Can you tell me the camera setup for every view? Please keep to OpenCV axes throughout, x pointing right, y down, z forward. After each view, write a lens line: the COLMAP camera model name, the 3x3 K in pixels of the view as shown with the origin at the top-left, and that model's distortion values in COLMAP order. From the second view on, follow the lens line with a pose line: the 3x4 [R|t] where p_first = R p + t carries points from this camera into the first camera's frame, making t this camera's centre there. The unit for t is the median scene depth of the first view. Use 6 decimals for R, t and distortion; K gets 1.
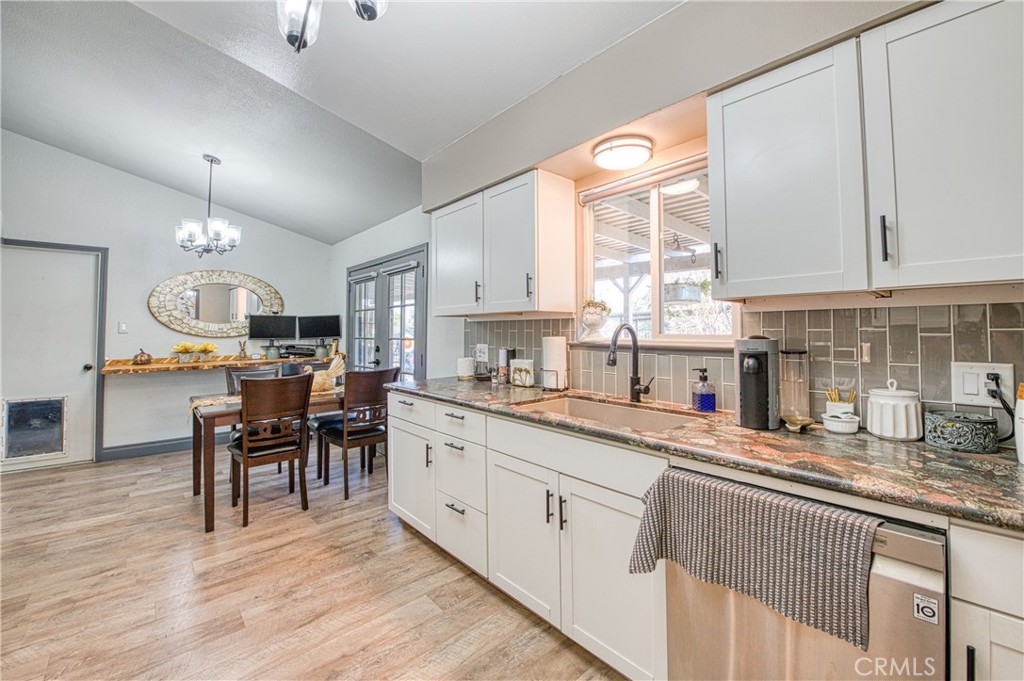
lens RADIAL K [[407.7, 0, 511.1], [0, 407.7, 322.0], [0, 0, 1]] dist [-0.000610, -0.000883]
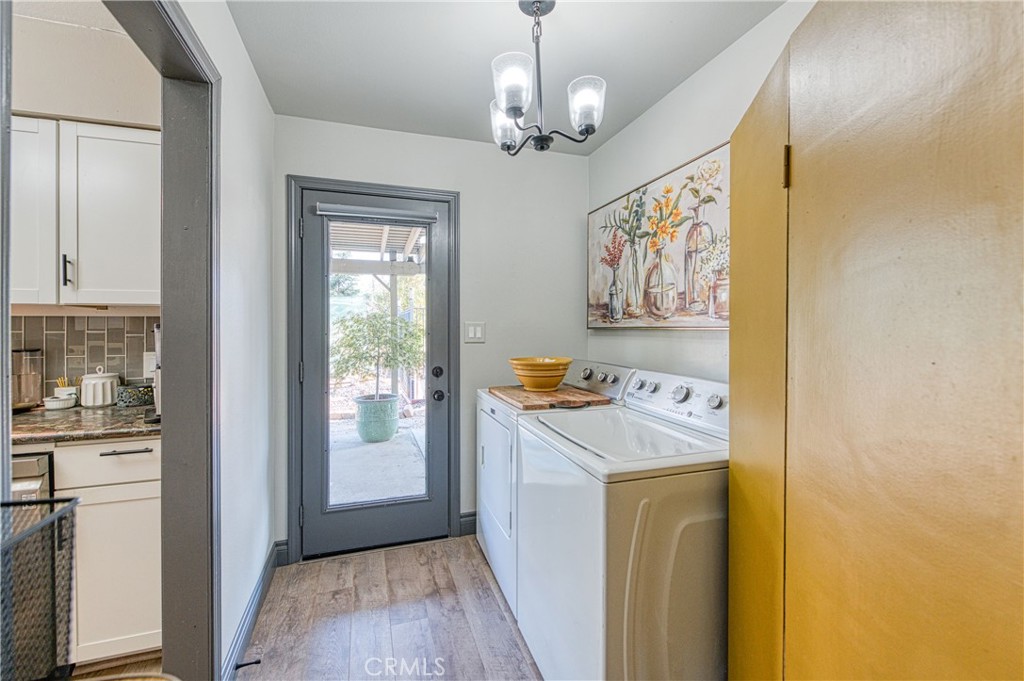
lens RADIAL K [[407.7, 0, 509.9], [0, 407.7, 337.9], [0, 0, 1]] dist [-0.000610, -0.000883]
pose [[0.420019, -0.004728, 0.907503, 0.226588], [-0.016450, 0.999782, 0.012822, -0.002780], [-0.907366, -0.020314, 0.419850, -0.907644]]
